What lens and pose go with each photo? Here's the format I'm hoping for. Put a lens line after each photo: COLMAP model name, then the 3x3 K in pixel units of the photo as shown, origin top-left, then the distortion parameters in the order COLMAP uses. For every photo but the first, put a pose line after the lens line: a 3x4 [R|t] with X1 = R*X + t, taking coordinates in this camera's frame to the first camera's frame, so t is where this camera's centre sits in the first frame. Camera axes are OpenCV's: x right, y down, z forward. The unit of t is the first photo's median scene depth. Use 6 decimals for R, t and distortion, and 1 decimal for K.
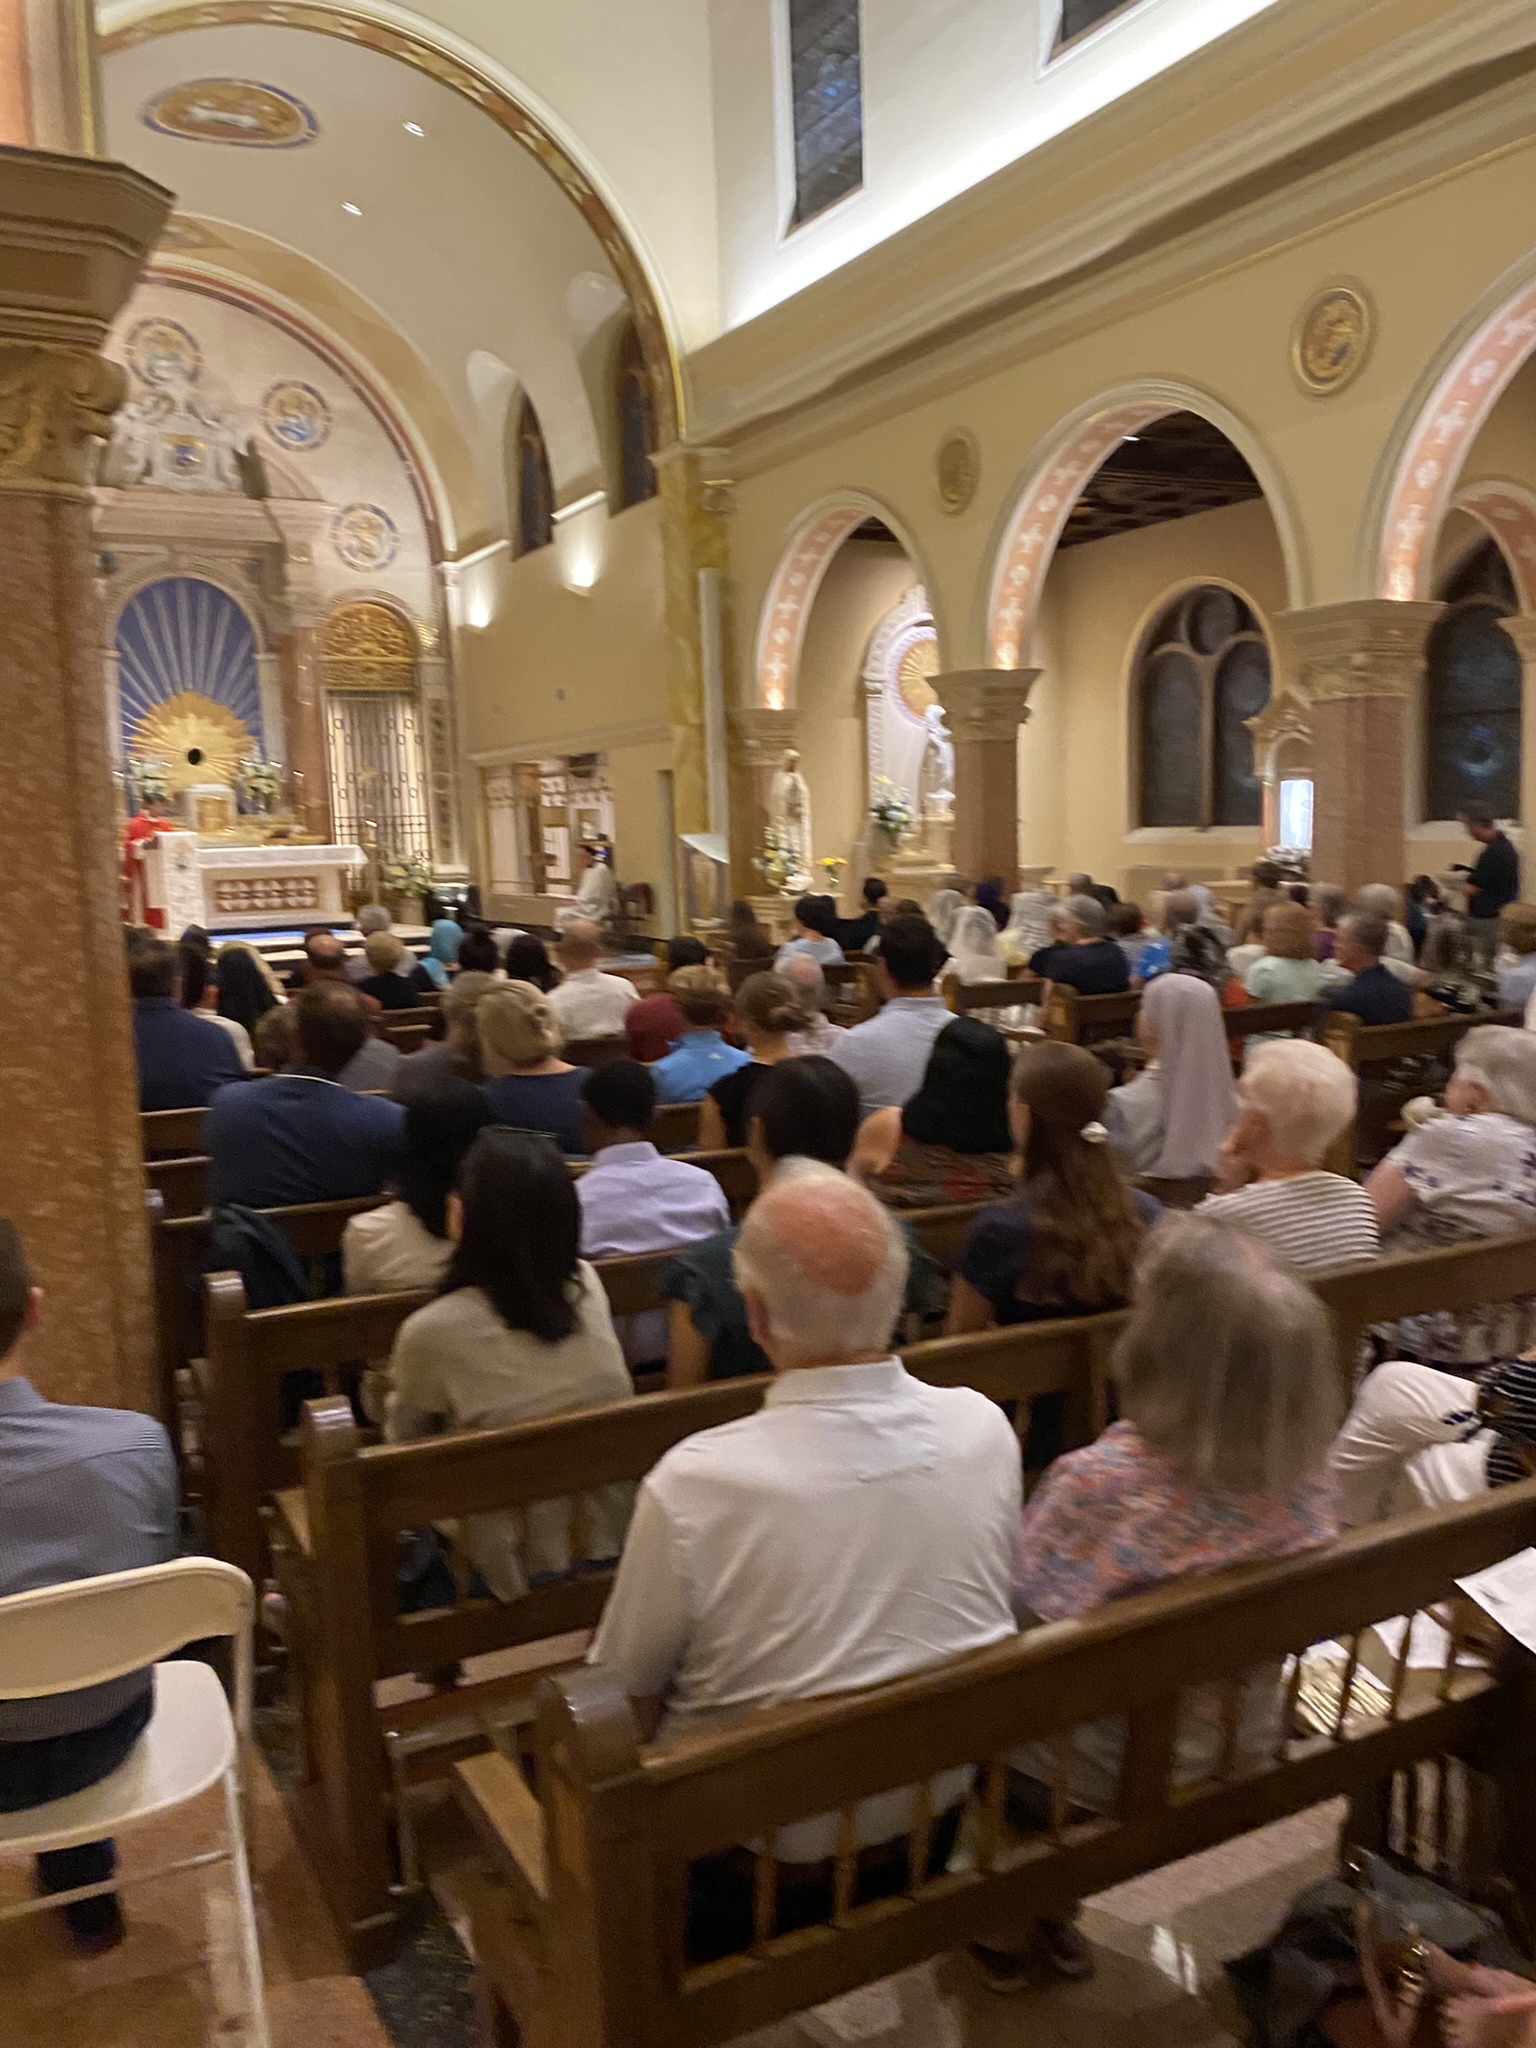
lens RADIAL K [[1694.2, 0, 768.0], [0, 1694.2, 1024.0], [0, 0, 1]] dist [0.267841, -0.670933]
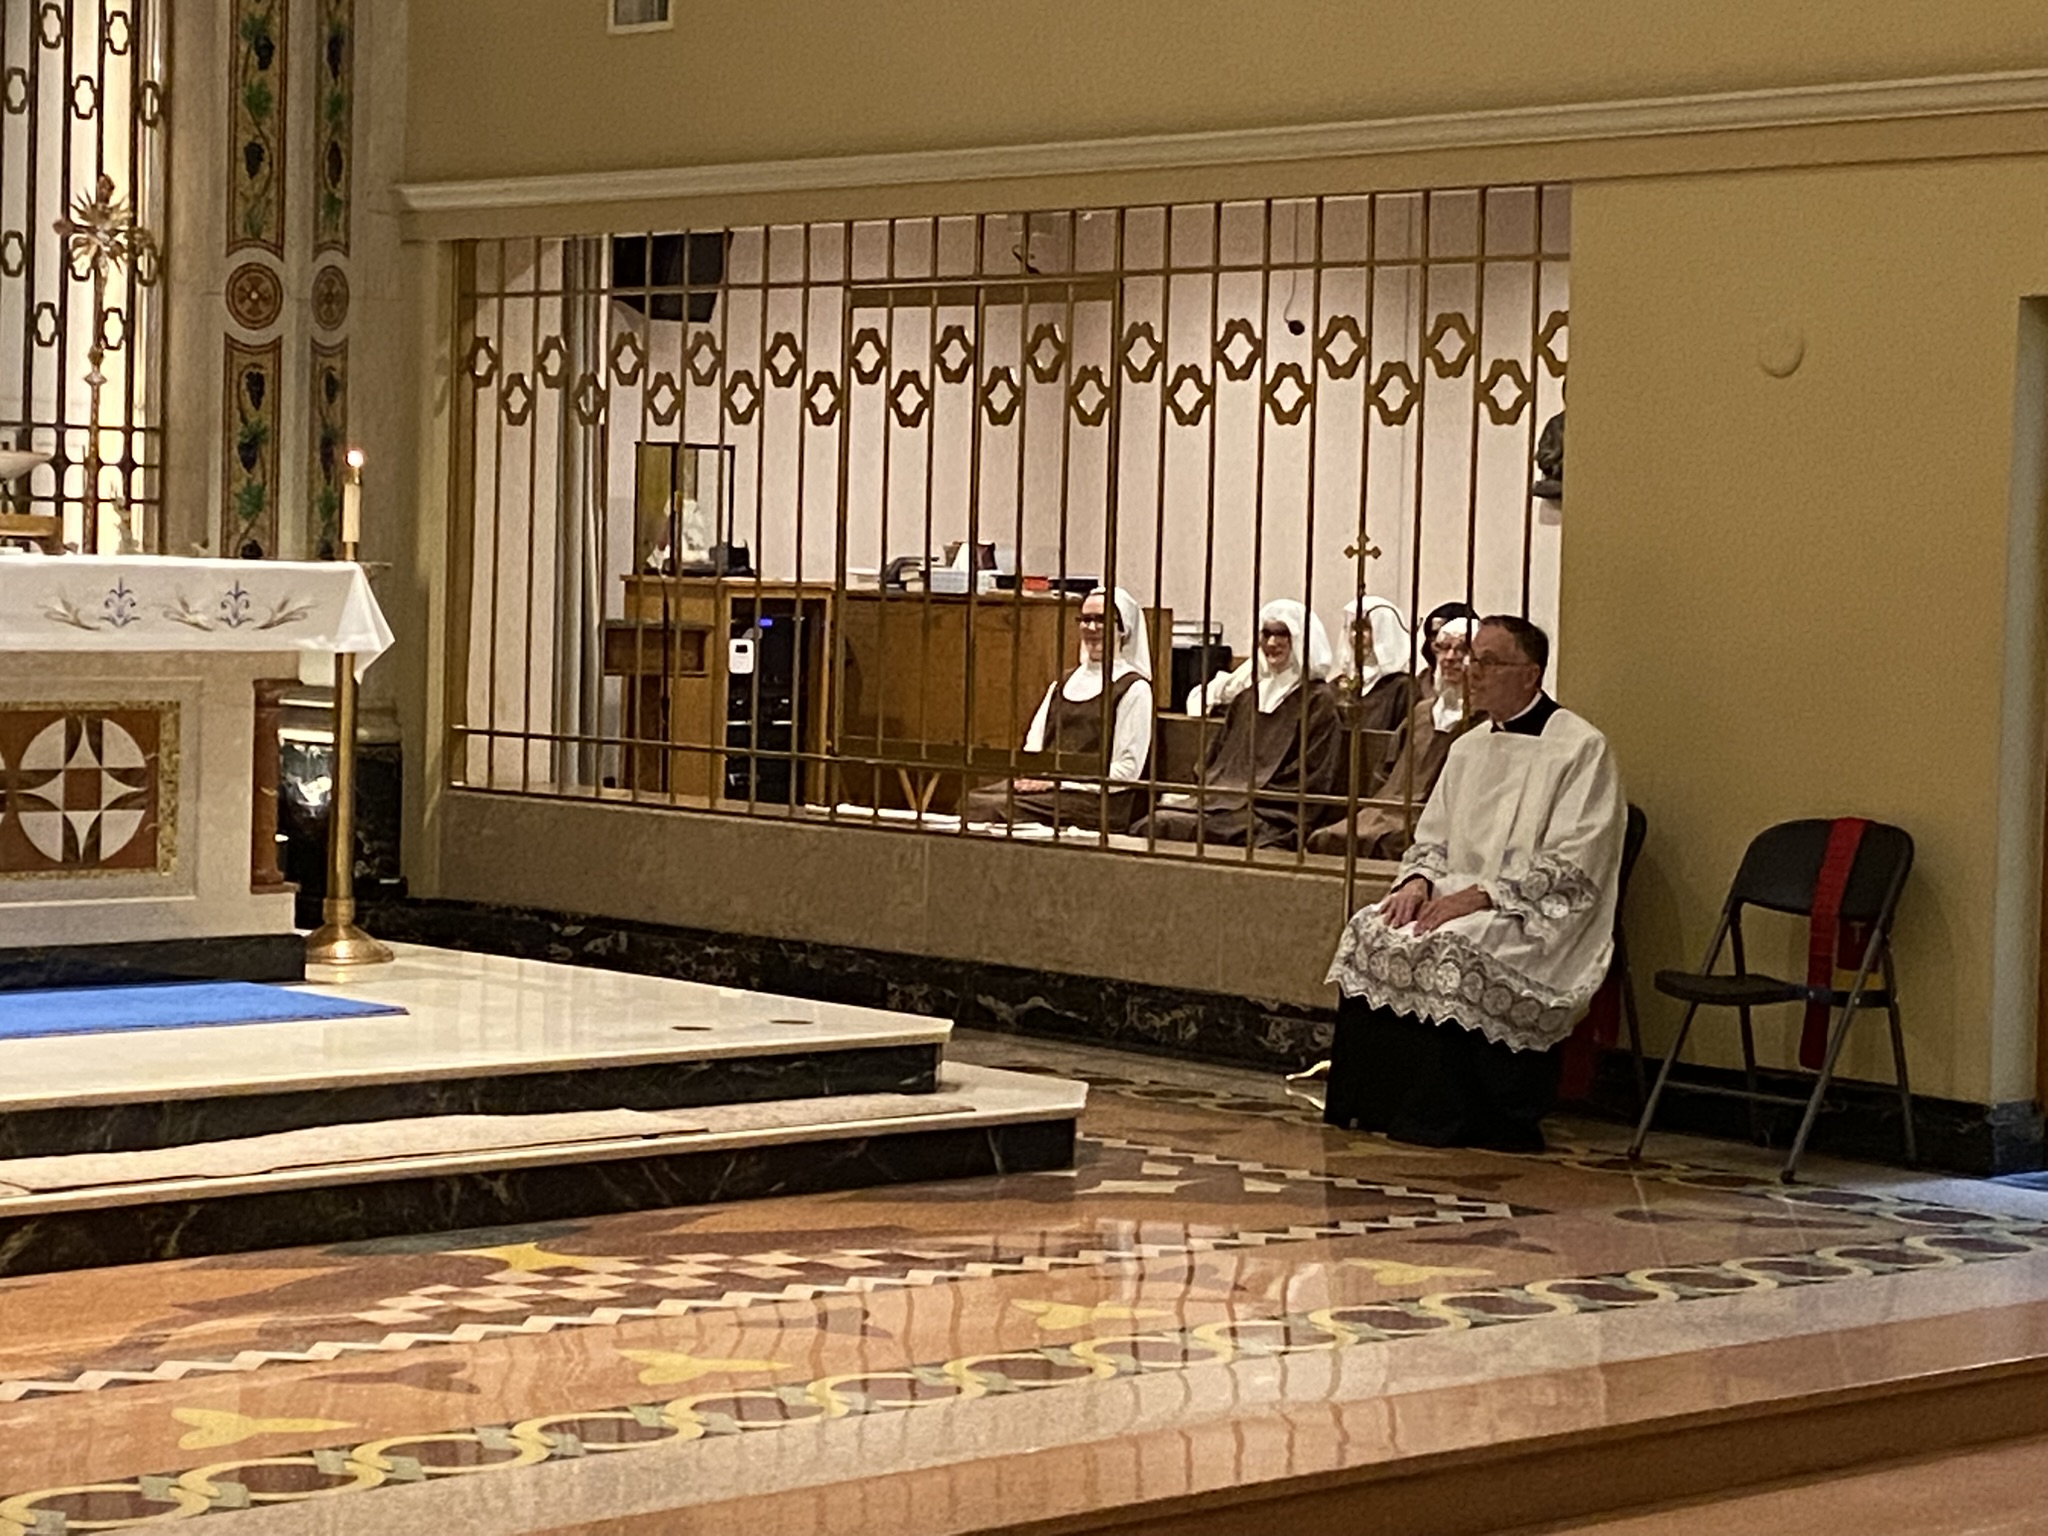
lens RADIAL K [[4575.7, 0, 1026.1], [0, 4575.7, 710.3], [0, 0, 1]] dist [0.103231, 0.629711]
pose [[0.963728, 0.053381, 0.261493, -0.261521], [-0.032283, 0.995915, -0.084329, -0.037955], [-0.264927, 0.072828, 0.961514, 0.400613]]
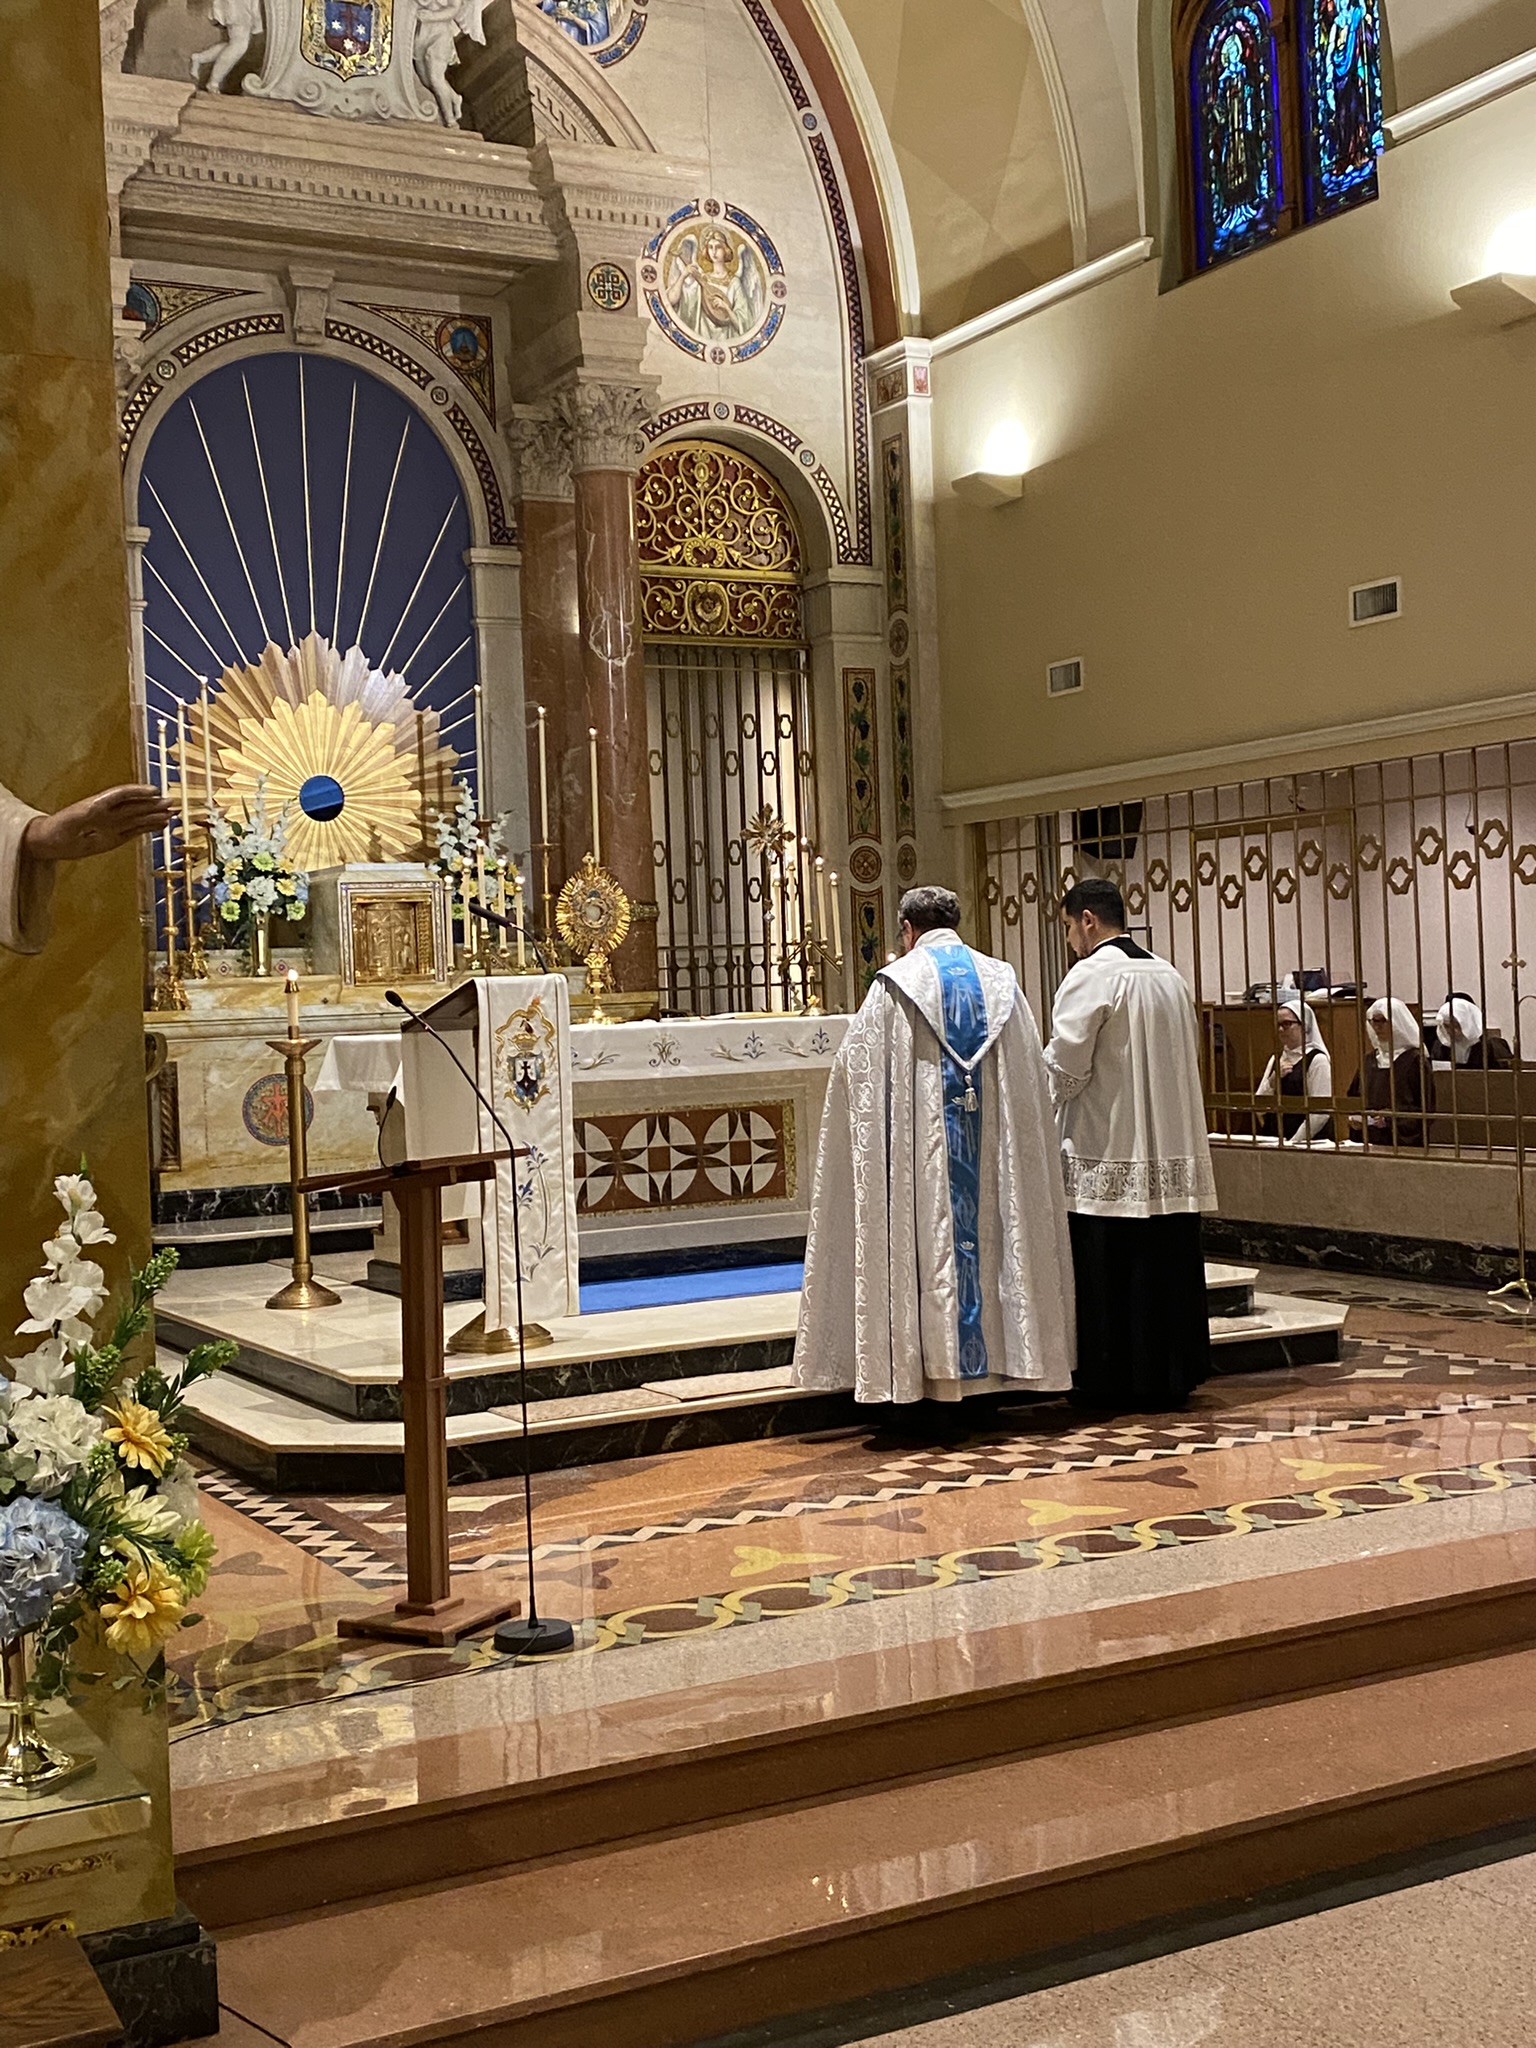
lens RADIAL K [[2408.4, 0, 768.0], [0, 2408.4, 1024.0], [0, 0, 1]] dist [0.218698, -0.811809]
pose [[0.999885, -0.004262, 0.014543, -0.233685], [0.005733, 0.994699, -0.102671, -0.044889], [-0.014028, 0.102743, 0.994609, 0.446866]]
